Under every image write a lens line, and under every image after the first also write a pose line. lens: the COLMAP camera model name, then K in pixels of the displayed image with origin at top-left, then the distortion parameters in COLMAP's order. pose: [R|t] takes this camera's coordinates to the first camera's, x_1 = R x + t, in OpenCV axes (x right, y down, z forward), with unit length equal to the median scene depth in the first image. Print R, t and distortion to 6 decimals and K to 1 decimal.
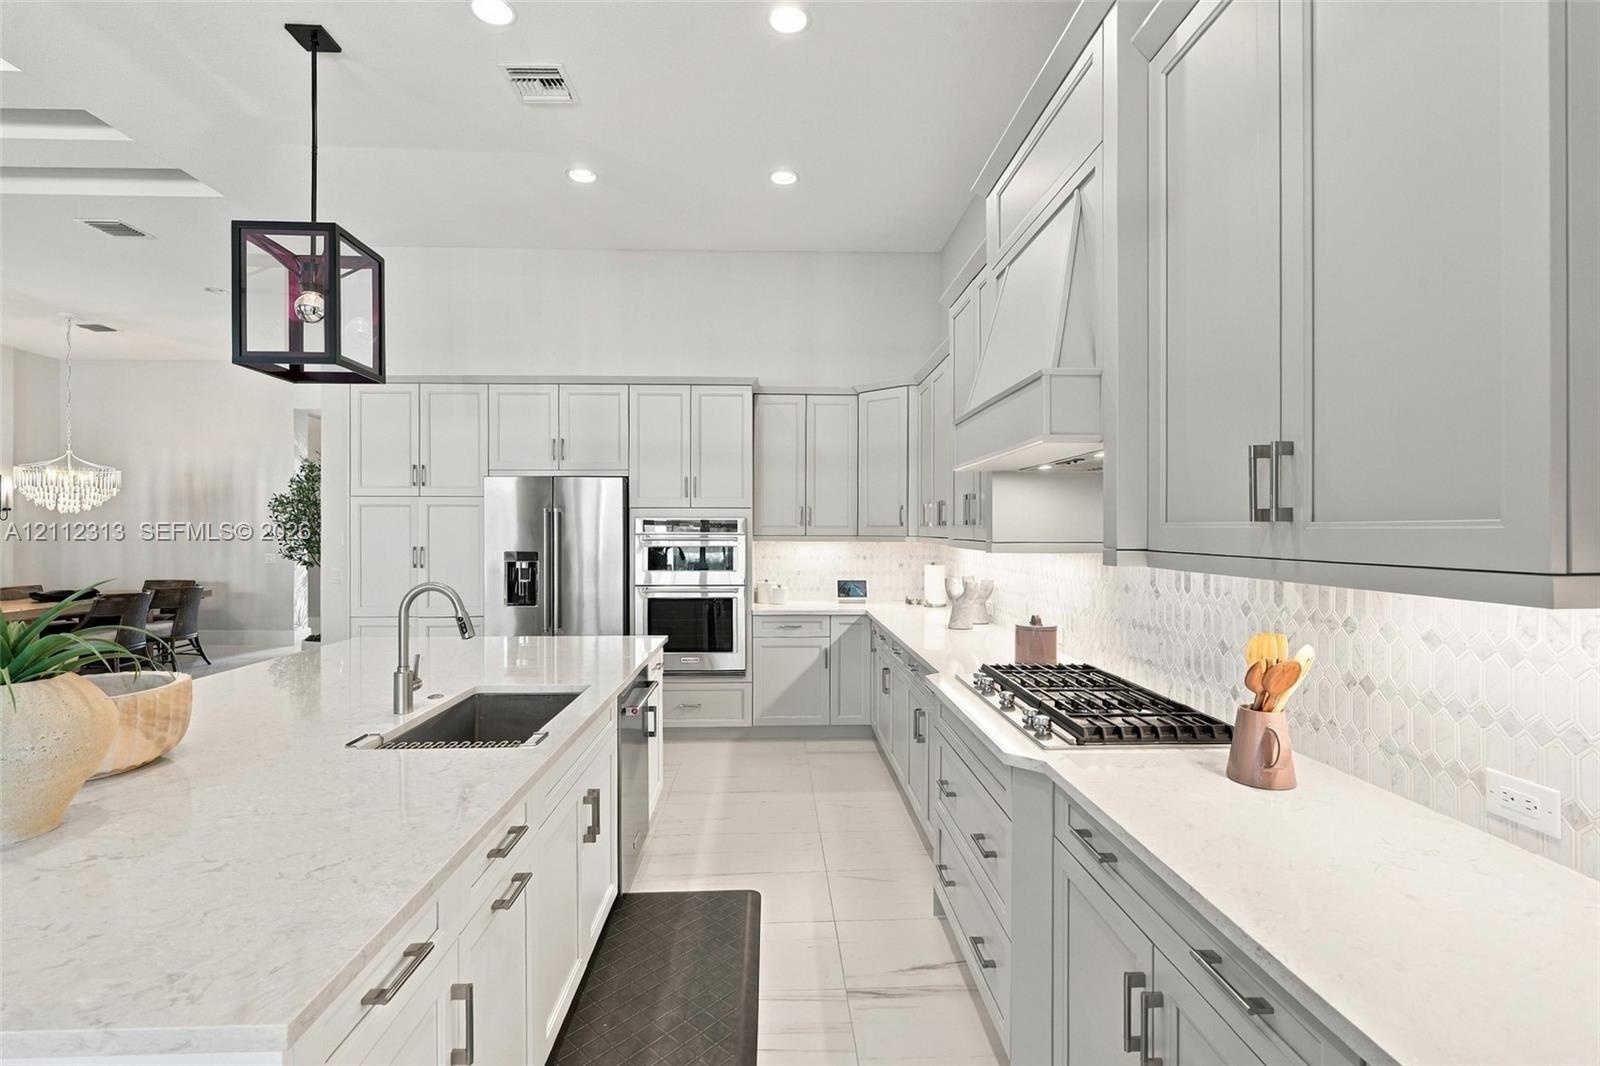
lens RADIAL K [[735.6, 0, 806.8], [0, 735.6, 531.2], [0, 0, 1]] dist [0.002399, 0.001187]
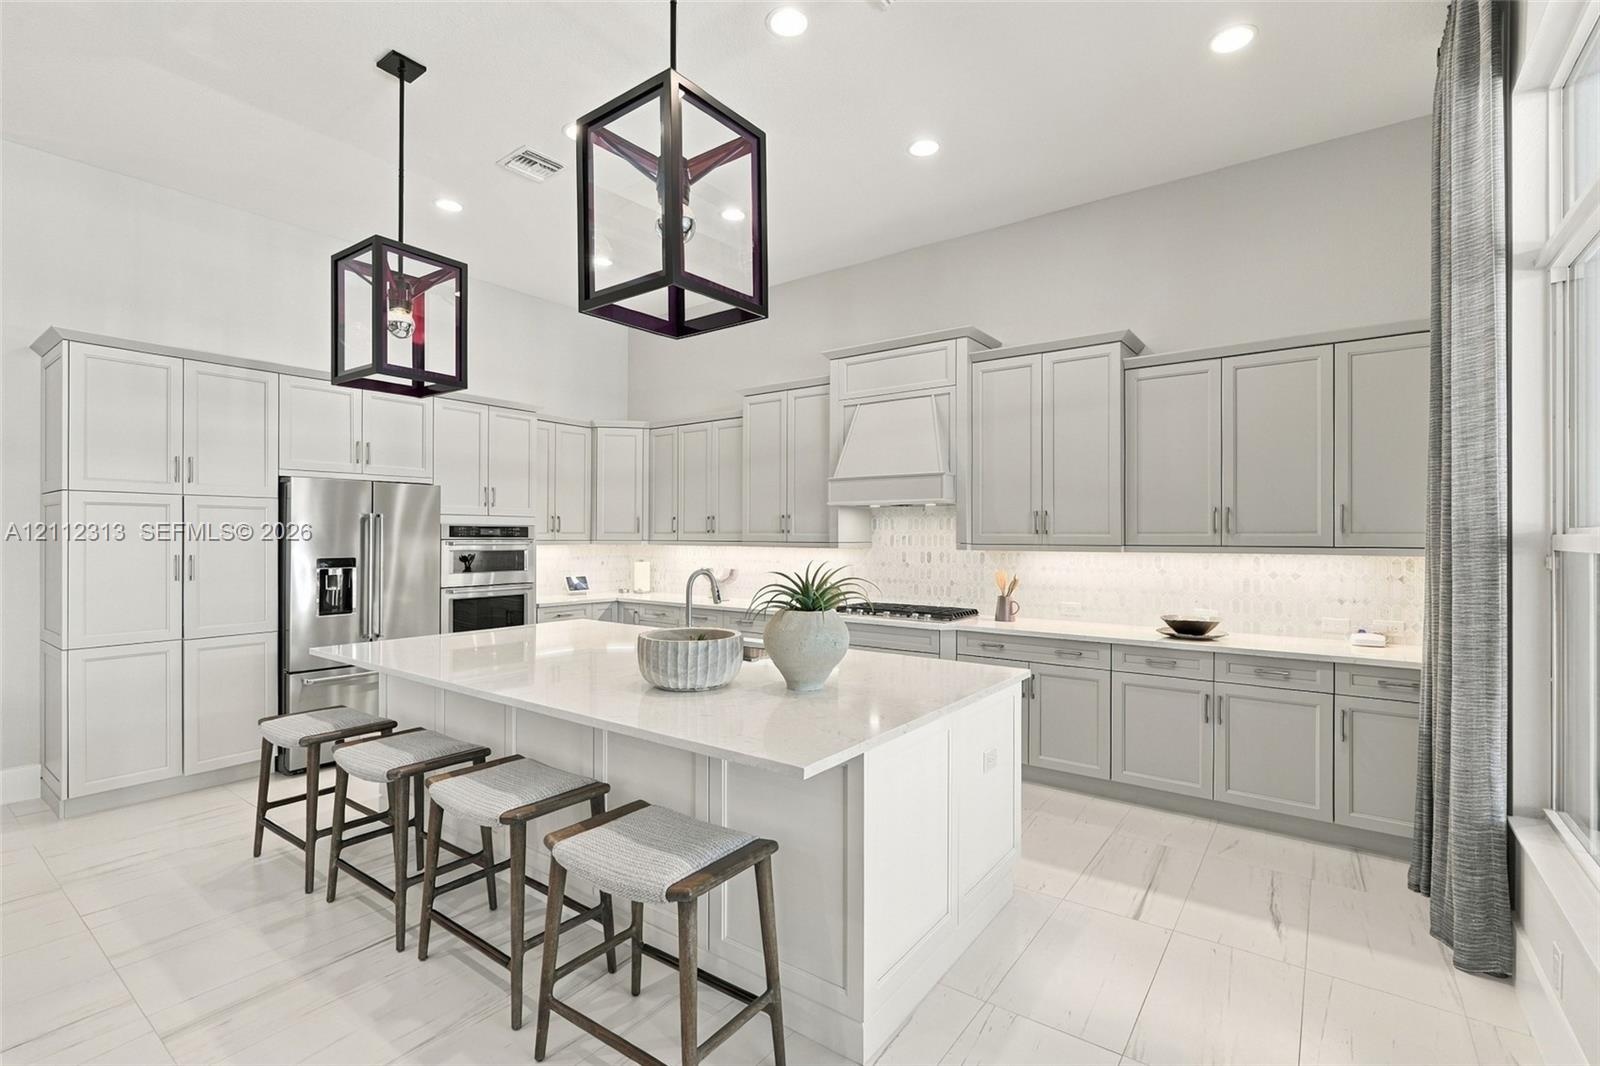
lens RADIAL K [[735.6, 0, 806.8], [0, 735.6, 531.2], [0, 0, 1]] dist [0.002399, 0.001187]
pose [[0.617092, 0.005842, 0.786869, -0.761347], [0.000288, 0.999971, -0.007650, 0.000456], [-0.786891, 0.004948, 0.617073, -0.067795]]
